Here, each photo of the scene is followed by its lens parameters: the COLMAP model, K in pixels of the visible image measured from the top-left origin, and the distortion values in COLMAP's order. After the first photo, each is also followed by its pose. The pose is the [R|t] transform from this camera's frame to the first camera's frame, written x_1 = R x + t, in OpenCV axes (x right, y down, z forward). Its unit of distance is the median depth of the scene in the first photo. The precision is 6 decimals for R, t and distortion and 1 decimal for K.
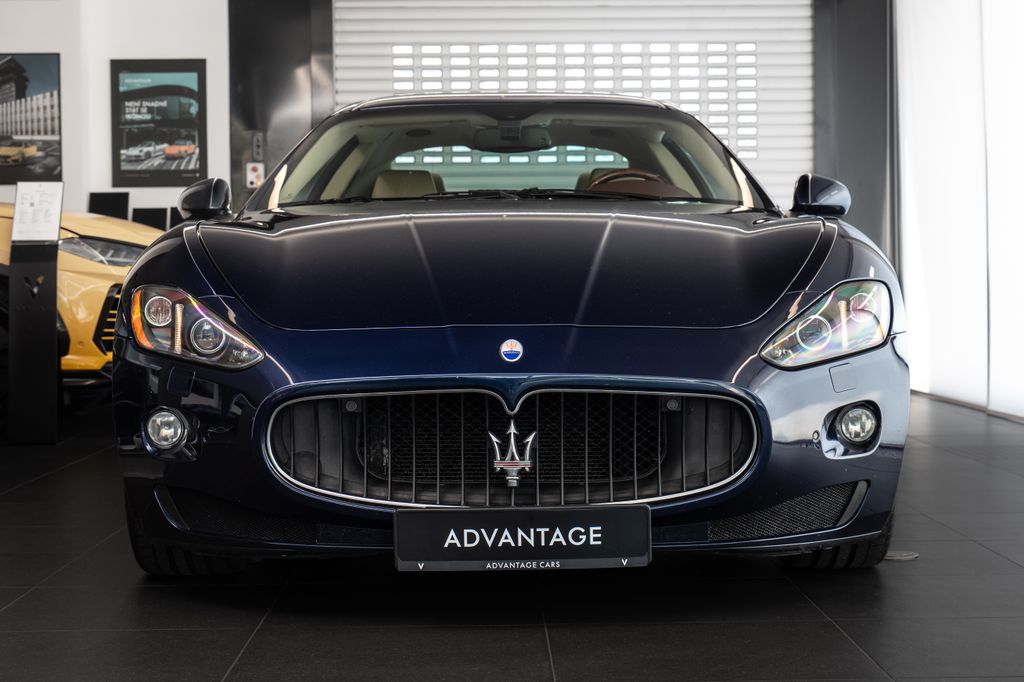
lens RADIAL K [[1851.6, 0, 513.0], [0, 1851.6, 342.5], [0, 0, 1]] dist [0.054502, 0.000000]
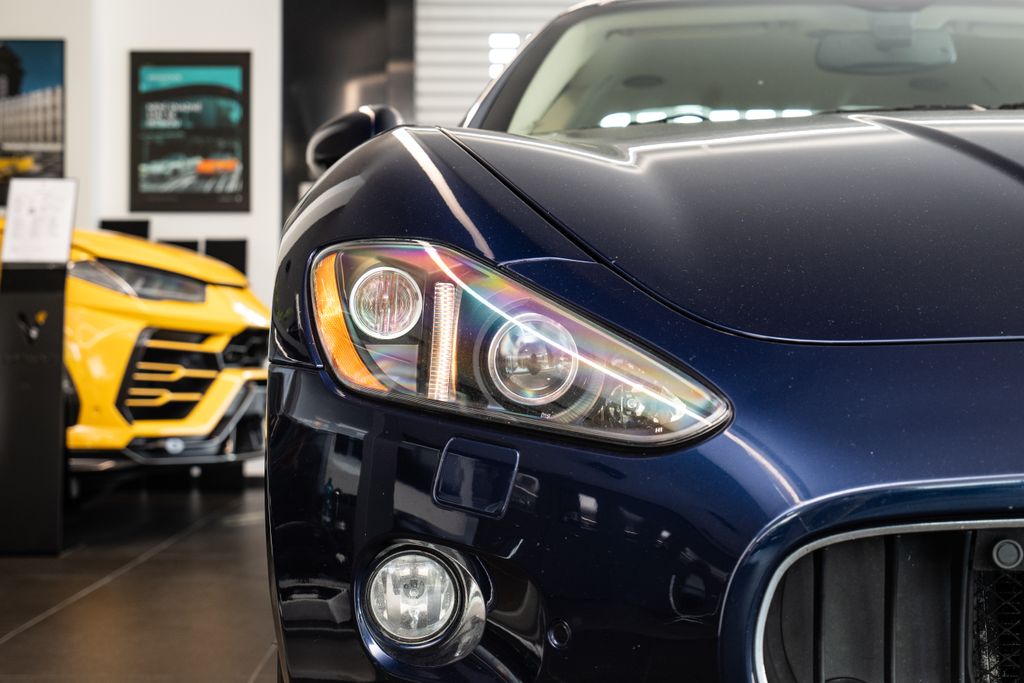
lens RADIAL K [[1851.6, 0, 509.1], [0, 1851.6, 344.1], [0, 0, 1]] dist [0.054502, 0.000000]
pose [[0.999922, 0.008619, 0.009044, -0.084321], [-0.008220, 0.999029, -0.043291, 0.004873], [-0.009408, 0.043213, 0.999022, 0.299278]]
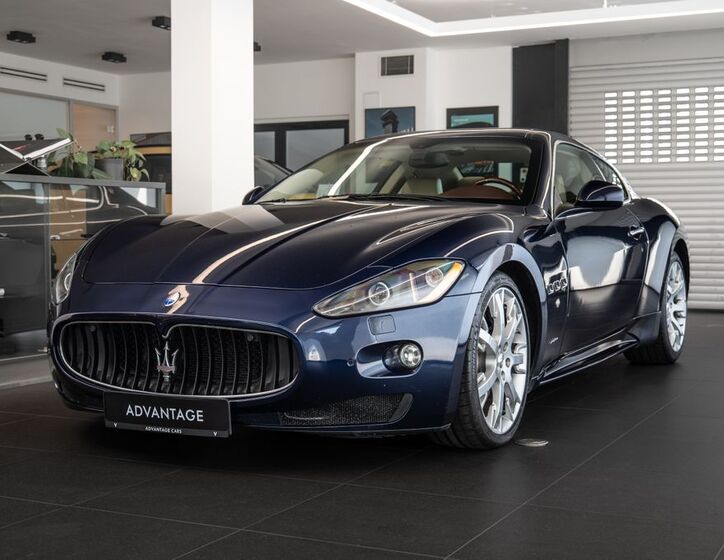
lens RADIAL K [[1074.6, 0, 363.8], [0, 1074.6, 277.9], [0, 0, 1]] dist [0.051346, 0.000000]
pose [[0.898981, 0.031245, -0.436872, 0.213013], [-0.025769, 0.999498, 0.018456, -0.013711], [0.437229, -0.005334, 0.899334, 0.079363]]
